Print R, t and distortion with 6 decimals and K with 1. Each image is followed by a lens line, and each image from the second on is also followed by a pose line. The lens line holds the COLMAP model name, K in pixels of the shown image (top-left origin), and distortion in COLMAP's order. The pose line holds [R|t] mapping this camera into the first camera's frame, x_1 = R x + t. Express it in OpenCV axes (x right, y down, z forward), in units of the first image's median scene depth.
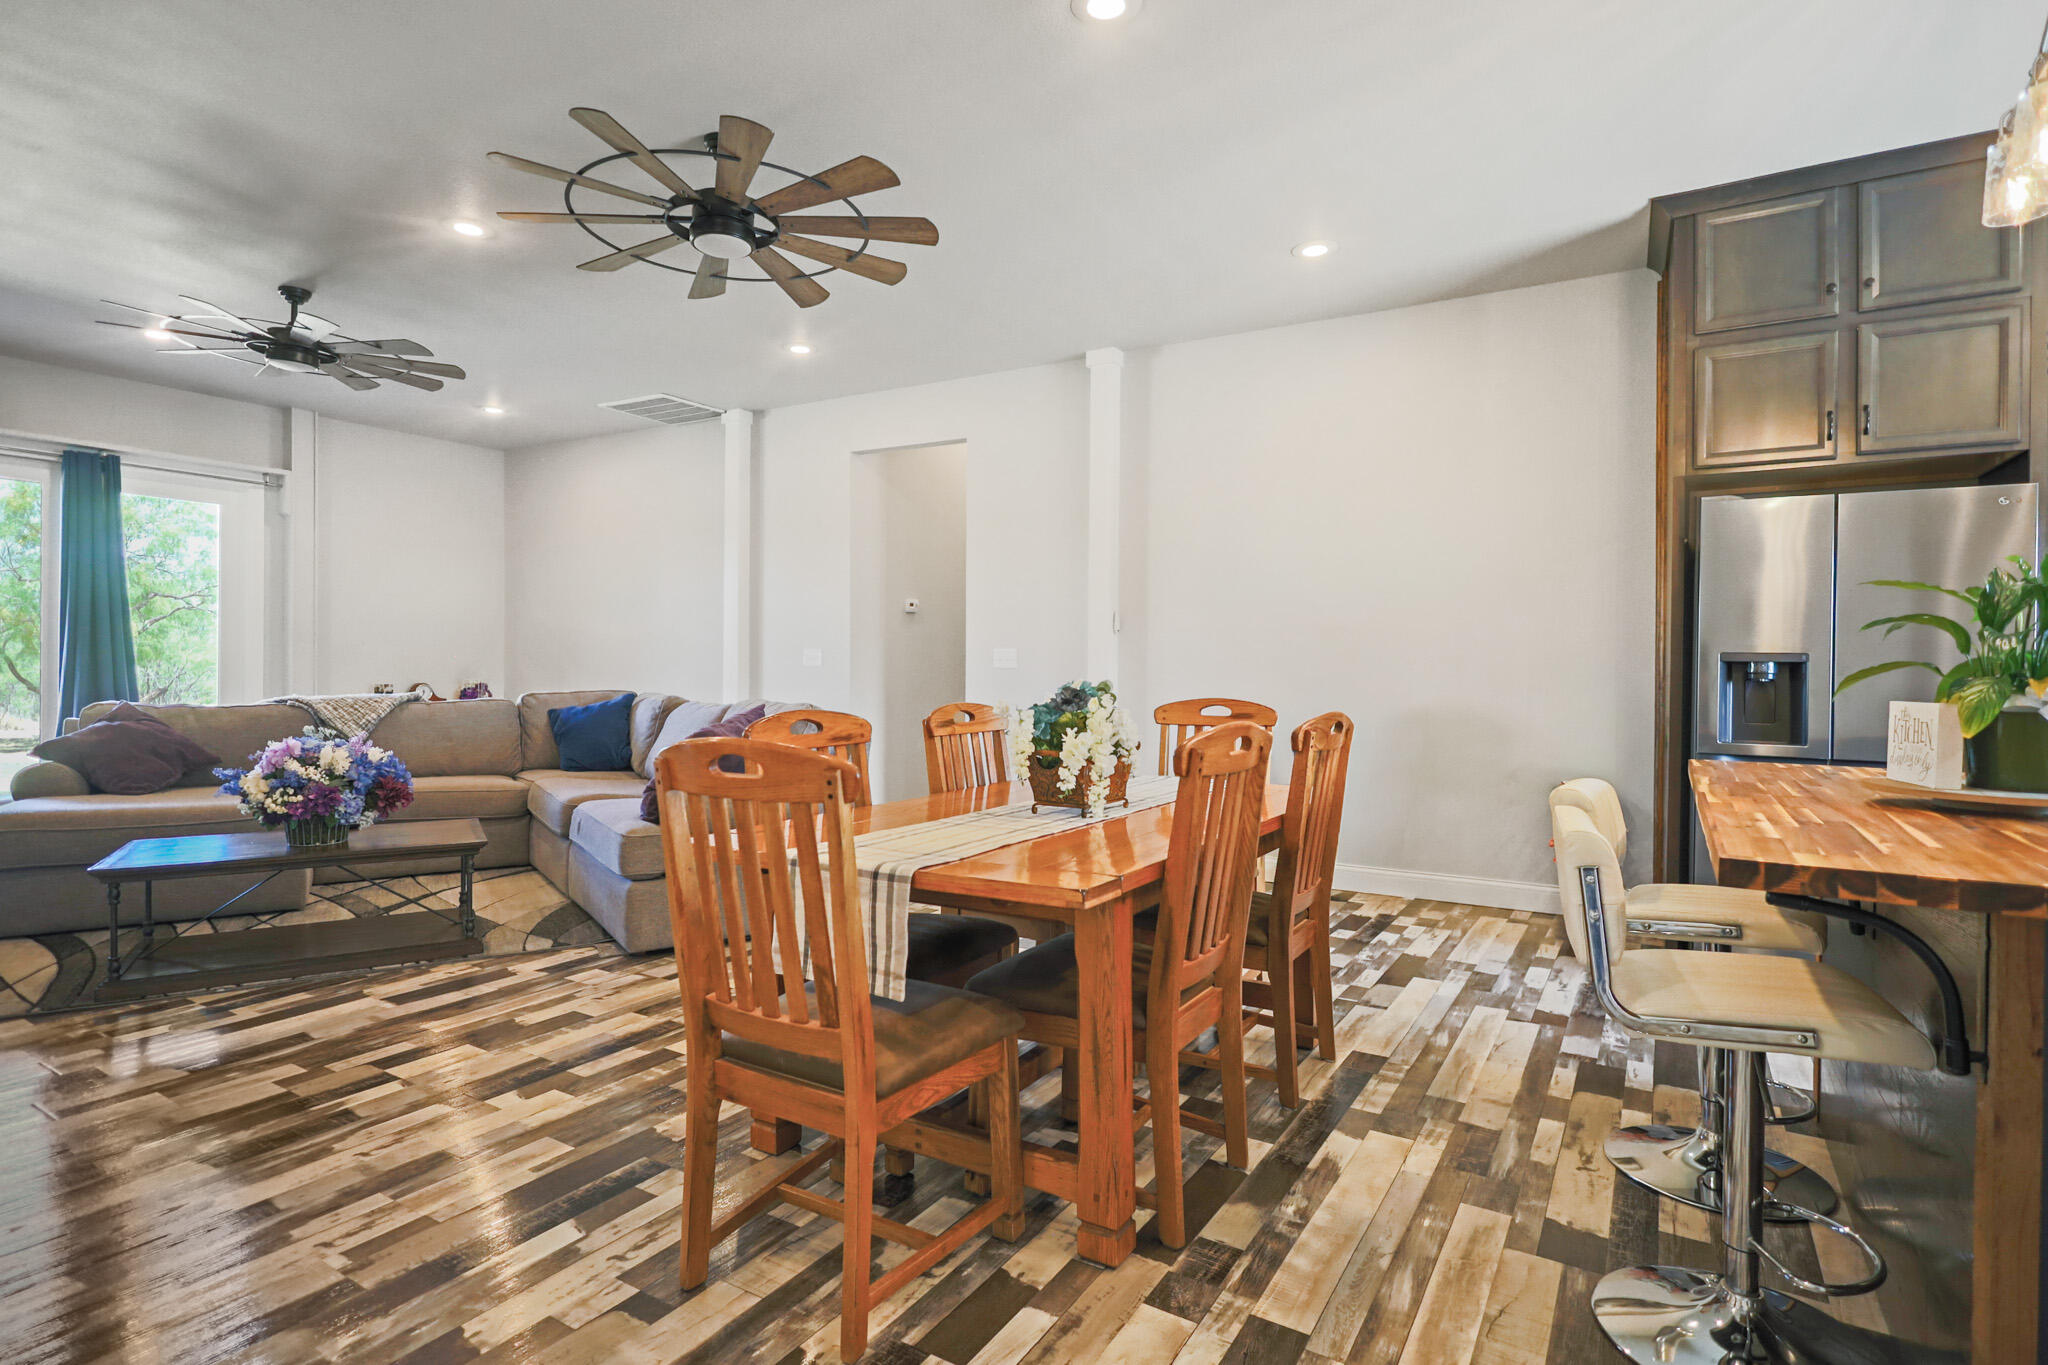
lens RADIAL K [[1025.3, 0, 1016.8], [0, 1025.3, 674.1], [0, 0, 1]] dist [-0.000255, 0.000147]
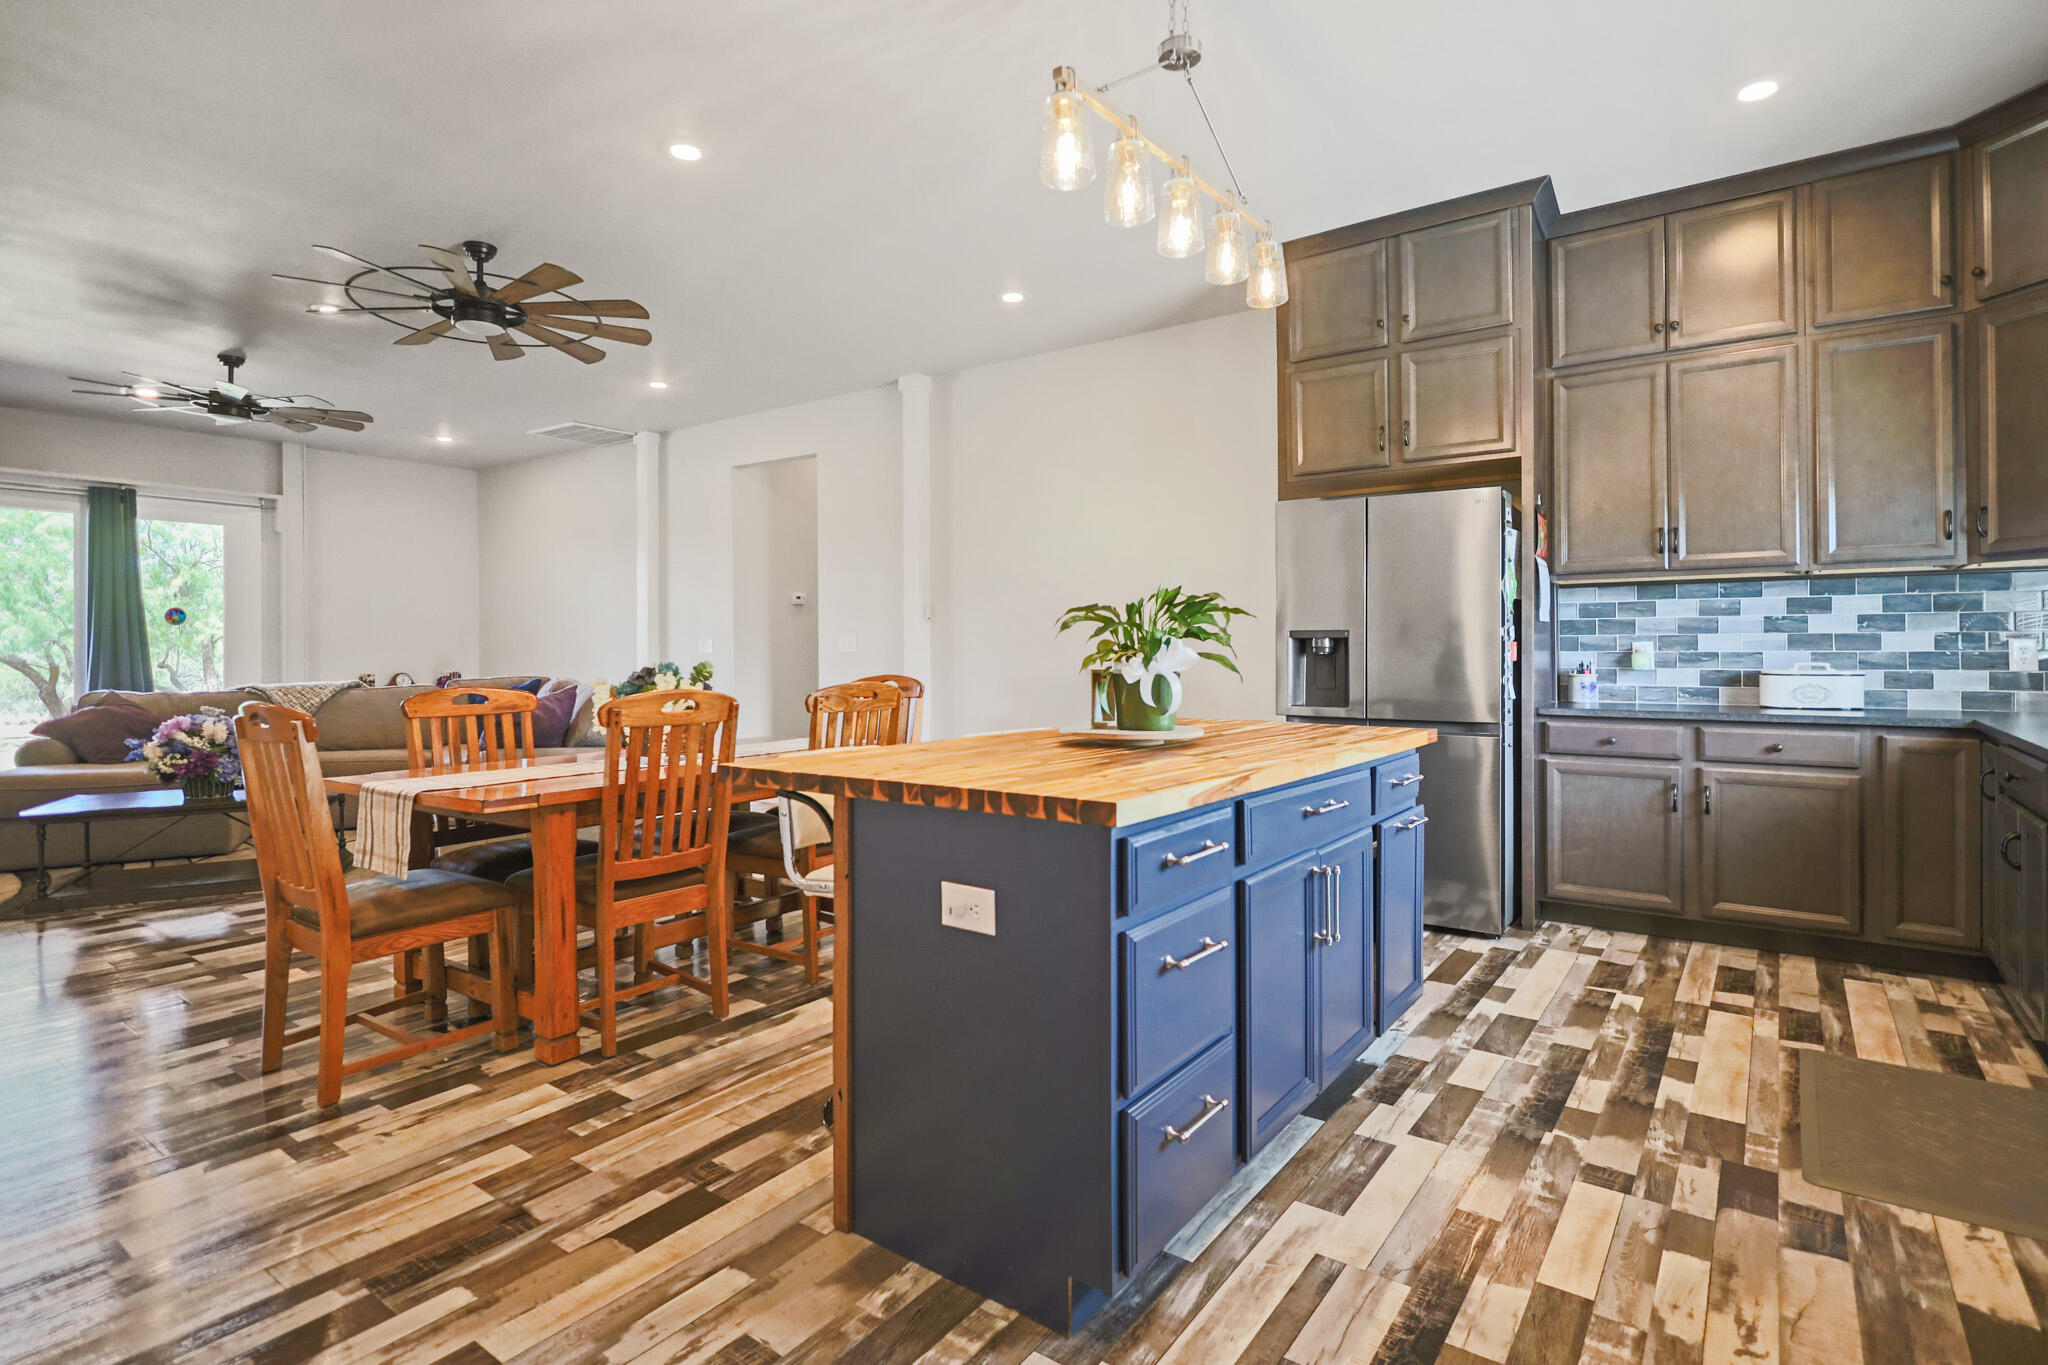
lens RADIAL K [[1015.4, 0, 1019.4], [0, 1015.4, 644.3], [0, 0, 1]] dist [-0.000549, -0.000326]
pose [[0.996862, -0.016383, -0.077445, 0.442099], [0.015357, 0.999787, -0.013820, 0.006457], [0.077655, 0.012587, 0.996901, -0.196077]]
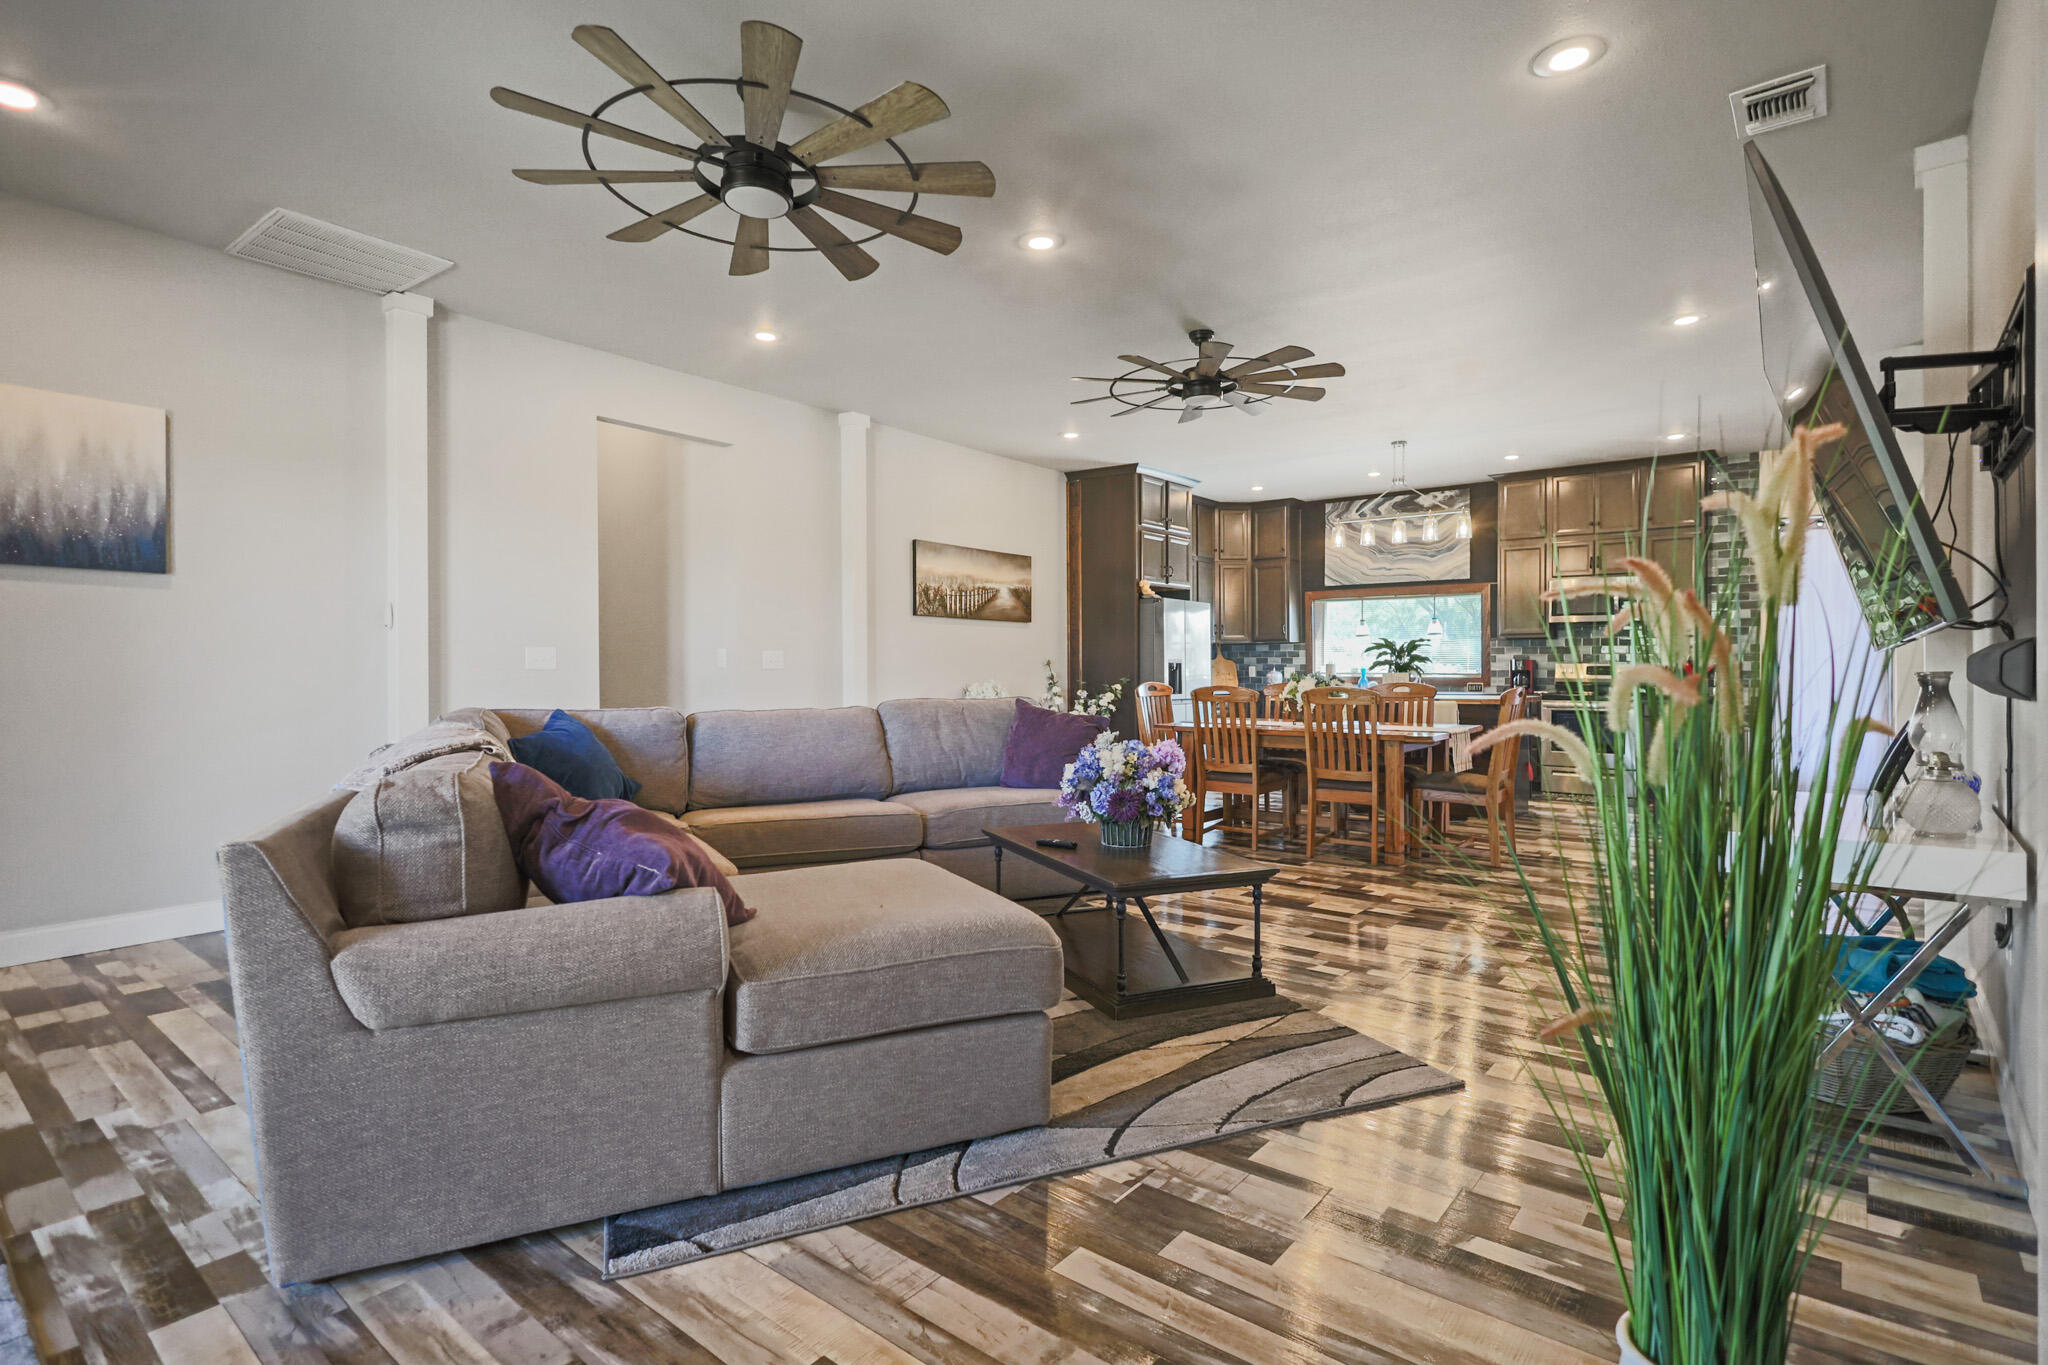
lens RADIAL K [[1007.3, 0, 1020.9], [0, 1007.3, 677.3], [0, 0, 1]] dist [-0.003217, -0.000672]
pose [[0.128971, -0.017468, 0.991495, -1.711970], [0.010431, 0.999813, 0.016258, -0.018566], [-0.991594, 0.008246, 0.129129, 0.990647]]
